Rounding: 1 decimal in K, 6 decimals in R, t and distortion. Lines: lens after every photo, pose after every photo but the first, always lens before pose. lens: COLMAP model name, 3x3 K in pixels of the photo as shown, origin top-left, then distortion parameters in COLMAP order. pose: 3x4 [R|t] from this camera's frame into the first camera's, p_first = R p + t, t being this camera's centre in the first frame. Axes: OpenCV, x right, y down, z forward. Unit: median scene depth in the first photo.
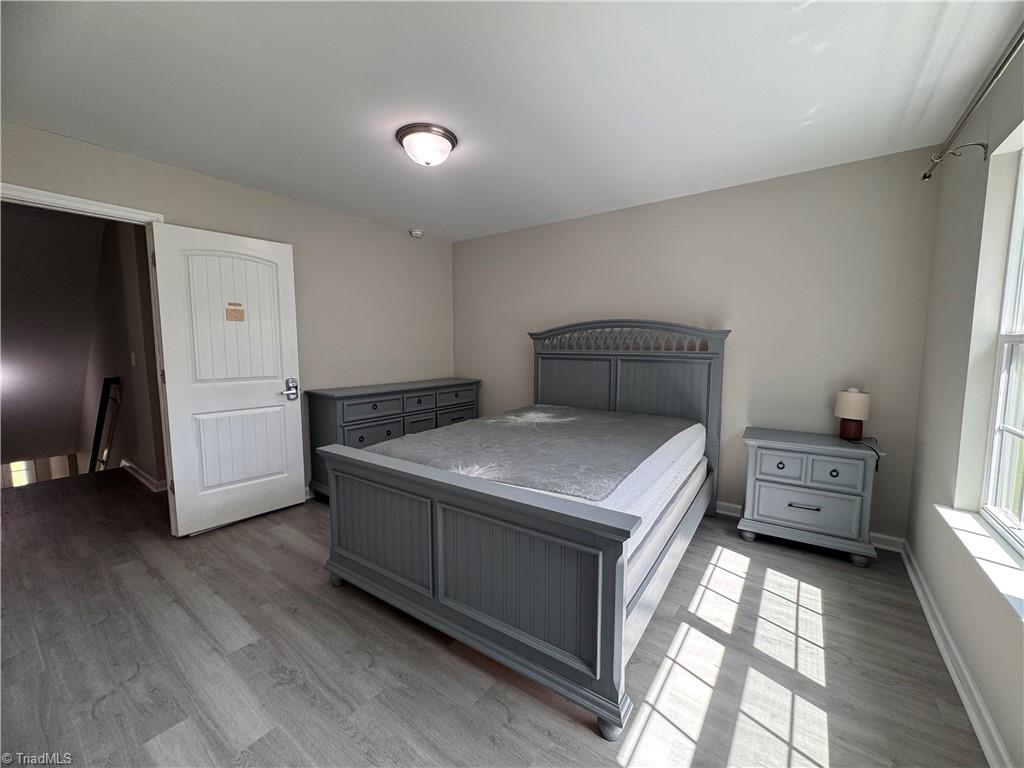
lens RADIAL K [[408.7, 0, 515.6], [0, 408.7, 379.6], [0, 0, 1]] dist [-0.001202, 0.000478]
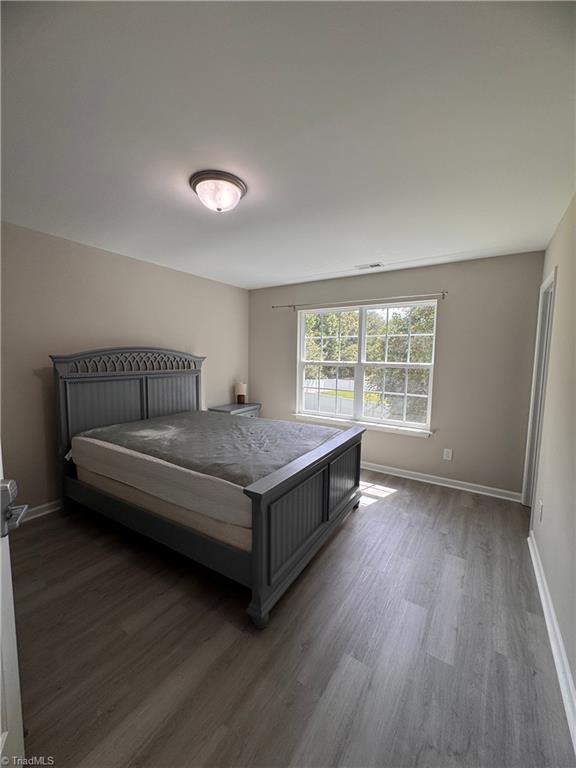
lens RADIAL K [[306.5, 0, 289.2], [0, 306.5, 385.0], [0, 0, 1]] dist [-0.001202, 0.000478]
pose [[-0.049553, -0.100222, 0.993730, -0.978647], [0.085956, 0.990833, 0.104216, -0.121453], [-0.995066, 0.090581, -0.040484, 0.809519]]
